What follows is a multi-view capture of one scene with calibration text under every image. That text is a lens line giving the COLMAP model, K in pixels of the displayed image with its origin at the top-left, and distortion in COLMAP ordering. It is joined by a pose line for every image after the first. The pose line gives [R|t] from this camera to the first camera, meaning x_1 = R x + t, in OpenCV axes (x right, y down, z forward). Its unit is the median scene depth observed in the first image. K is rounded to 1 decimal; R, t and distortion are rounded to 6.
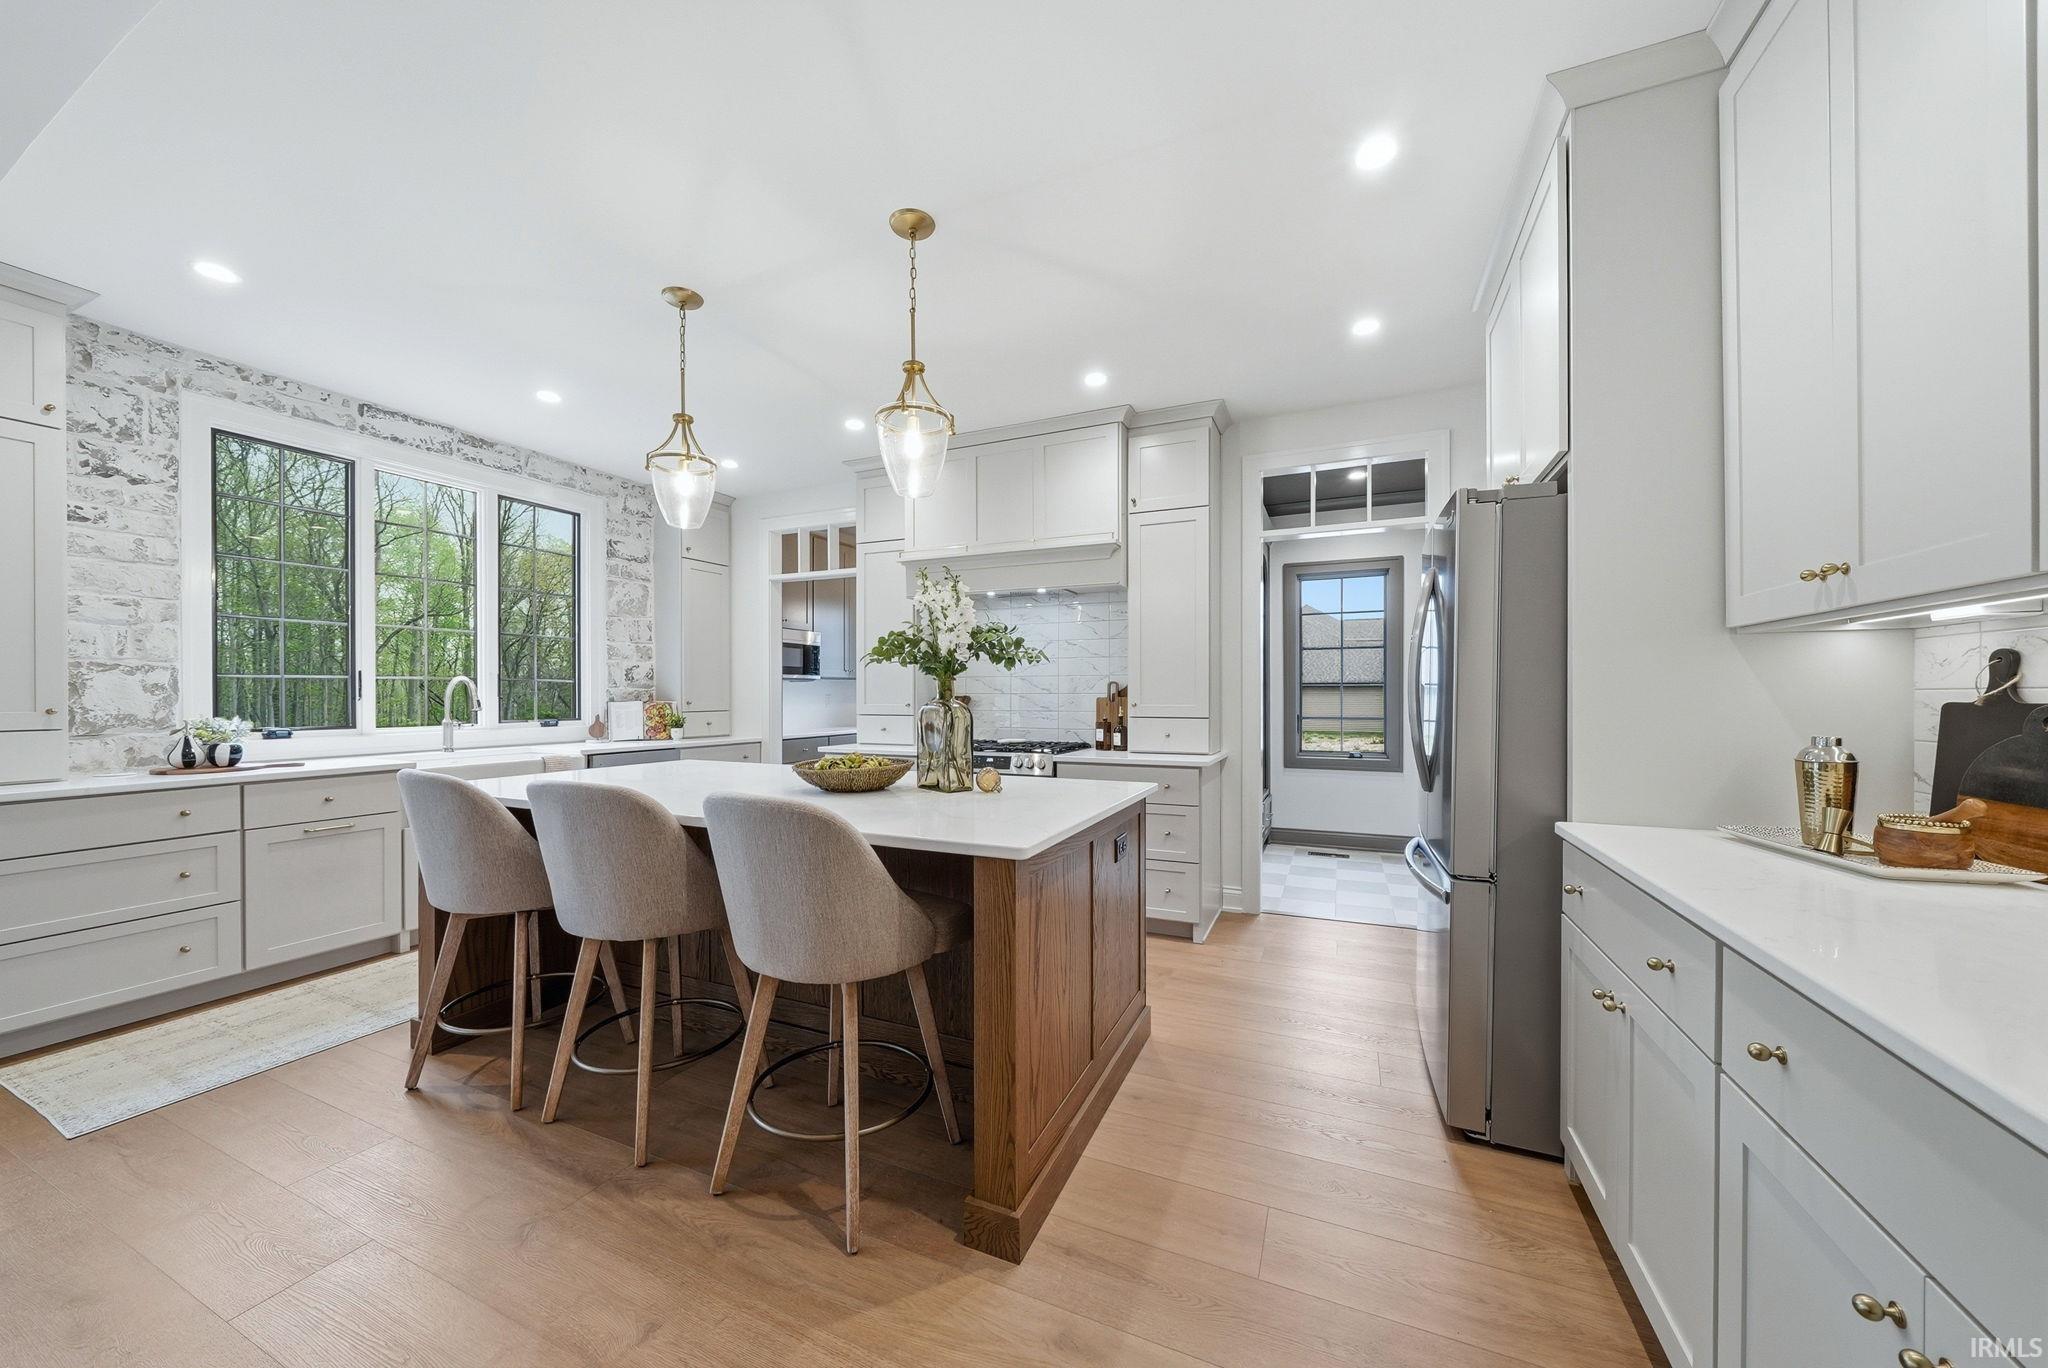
lens RADIAL K [[714.8, 0, 1022.3], [0, 714.8, 698.4], [0, 0, 1]] dist [-0.001646, -0.000045]
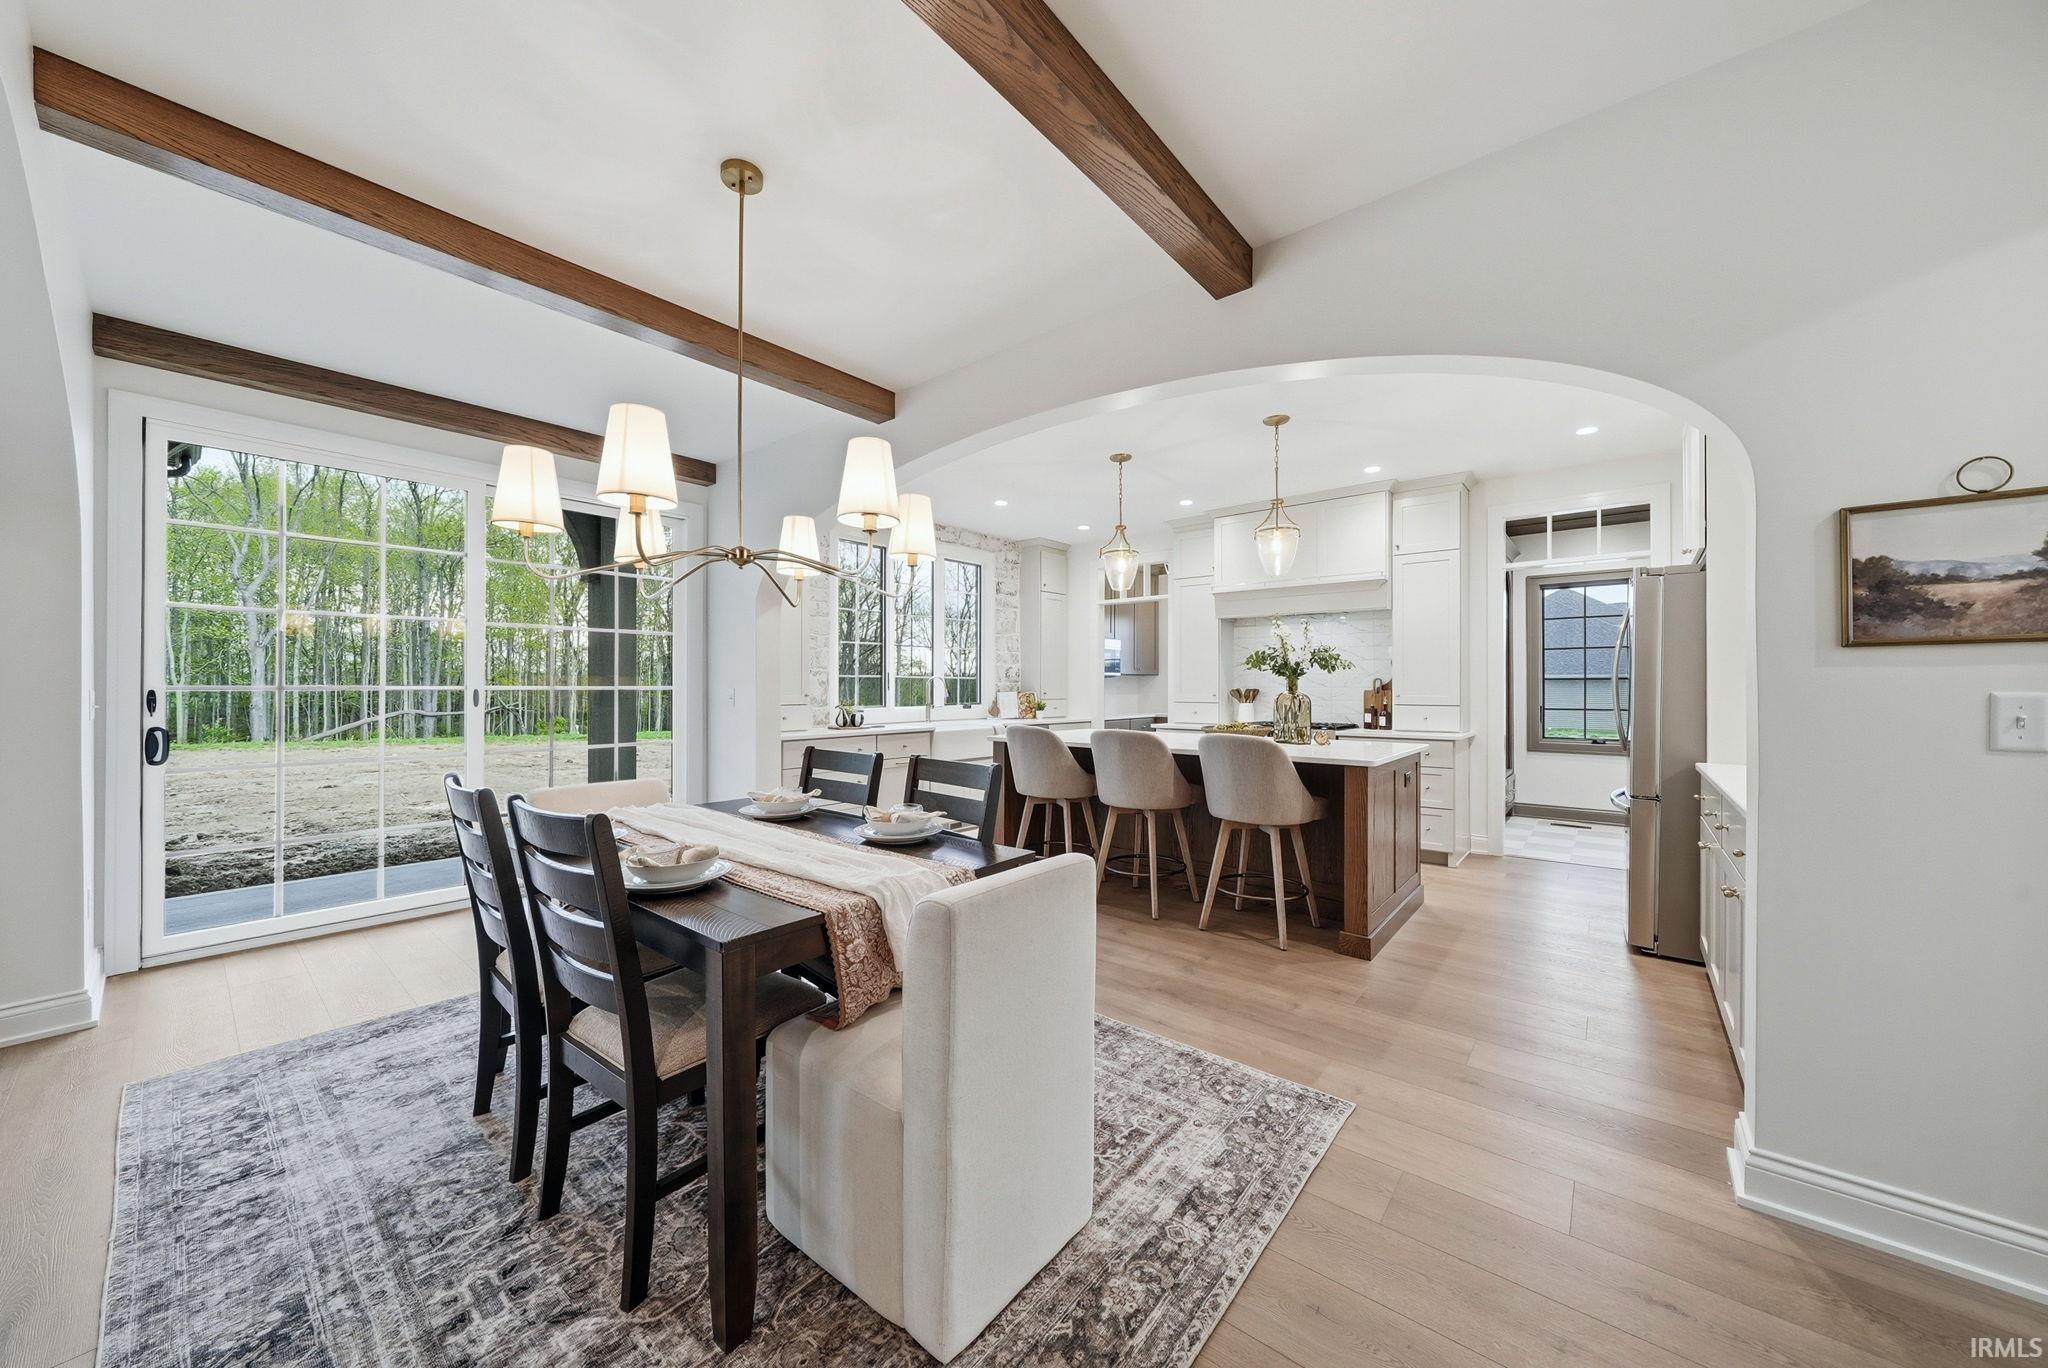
lens RADIAL K [[714.8, 0, 1027.4], [0, 714.8, 683.6], [0, 0, 1]] dist [-0.001646, -0.000045]
pose [[0.964355, 0.000944, -0.264610, -0.163683], [-0.003586, 0.999948, -0.009502, 0.001458], [0.264587, 0.010112, 0.964309, -0.501415]]
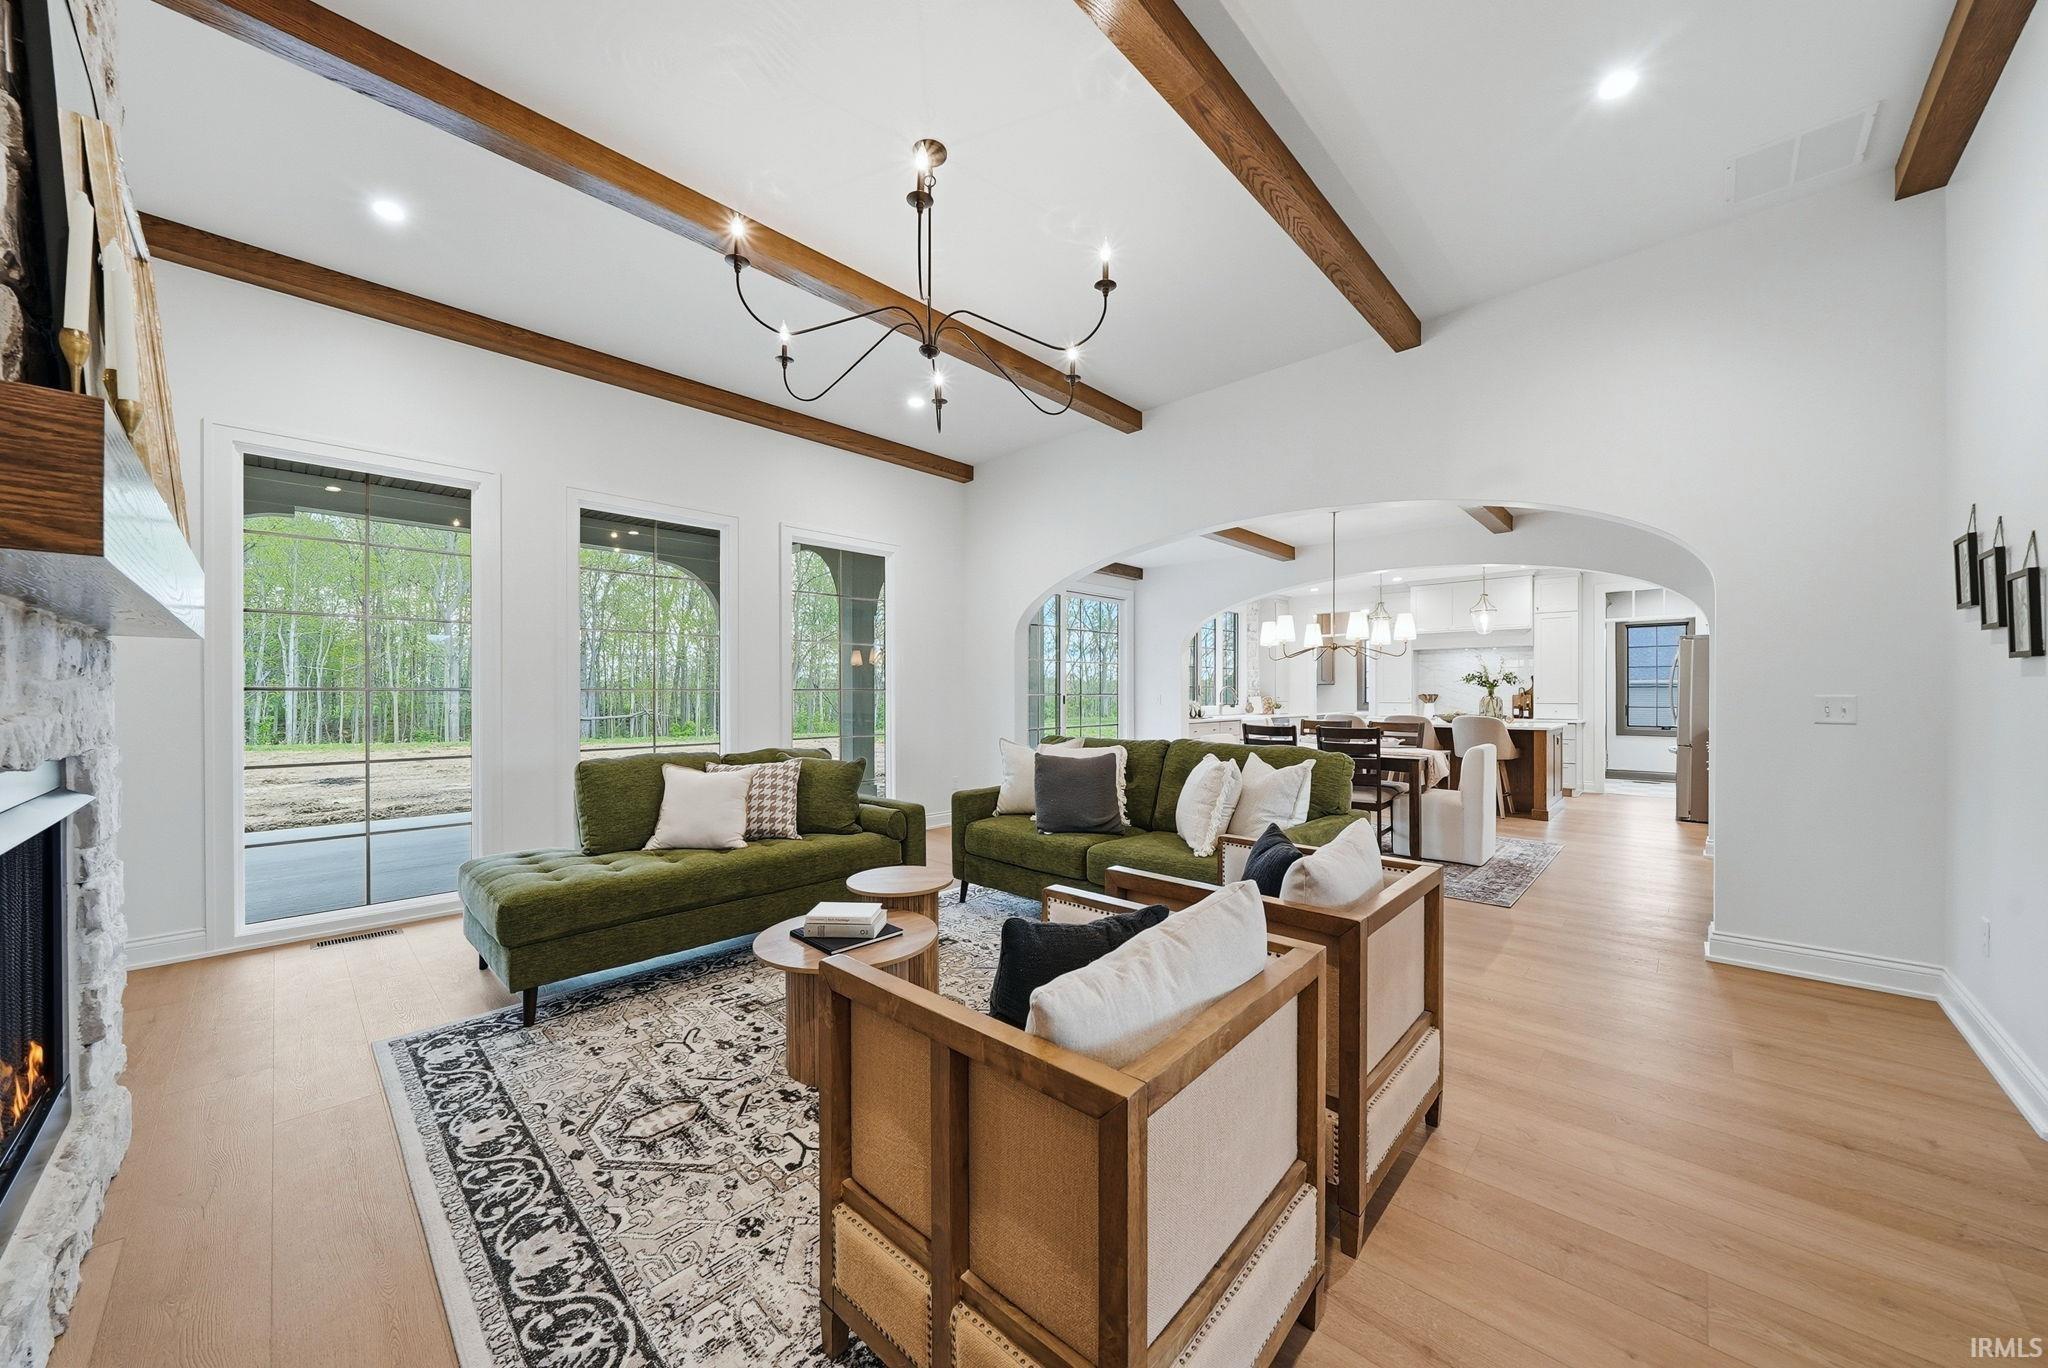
lens RADIAL K [[714.8, 0, 1035.2], [0, 714.8, 692.6], [0, 0, 1]] dist [-0.001646, -0.000045]
pose [[0.947197, -0.001713, -0.320647, -0.620921], [0.000275, 0.999990, -0.004528, 0.002617], [0.320651, 0.004200, 0.947188, -1.639660]]
